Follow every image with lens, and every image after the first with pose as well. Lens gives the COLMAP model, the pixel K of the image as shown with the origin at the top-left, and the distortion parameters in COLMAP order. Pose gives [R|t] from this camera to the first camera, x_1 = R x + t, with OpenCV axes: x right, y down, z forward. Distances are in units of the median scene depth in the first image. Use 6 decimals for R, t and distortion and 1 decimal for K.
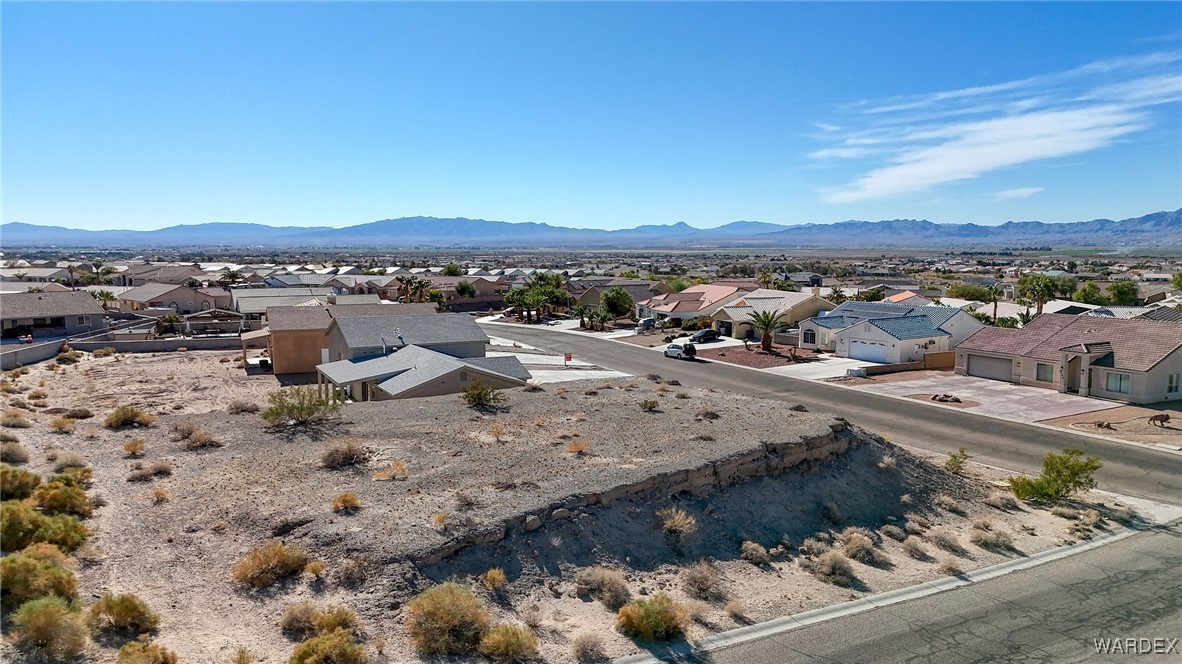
lens RADIAL K [[868.3, 0, 591.0], [0, 868.3, 332.0], [0, 0, 1]] dist [0.073782, -0.071013]
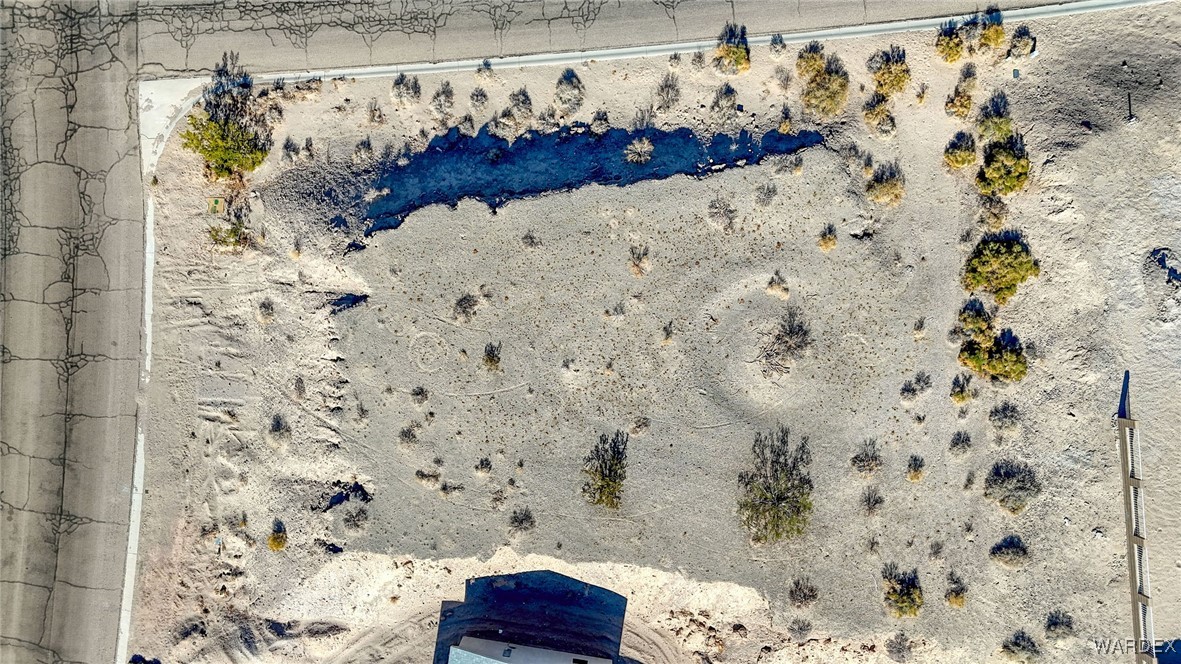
lens RADIAL K [[867.6, 0, 590.5], [0, 867.6, 332.0], [0, 0, 1]] dist [0.073782, -0.071013]
pose [[-0.820170, -0.571842, 0.017810, -0.034592], [0.082612, -0.087569, 0.992727, -1.101576], [-0.566123, 0.815677, 0.119062, 0.906682]]
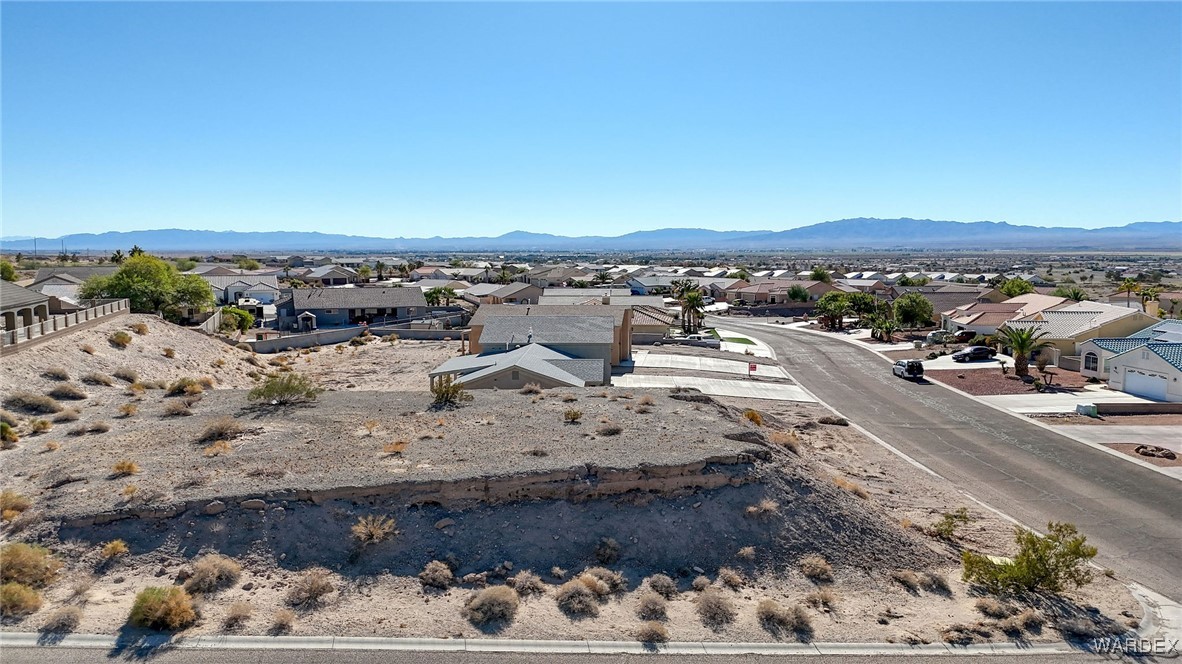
lens RADIAL K [[868.3, 0, 591.0], [0, 868.3, 332.0], [0, 0, 1]] dist [0.073782, -0.071013]
pose [[0.882326, 0.044884, -0.468494, 0.617940], [-0.046361, 0.998890, 0.008386, -0.020302], [0.468350, 0.014321, 0.883427, 0.189248]]
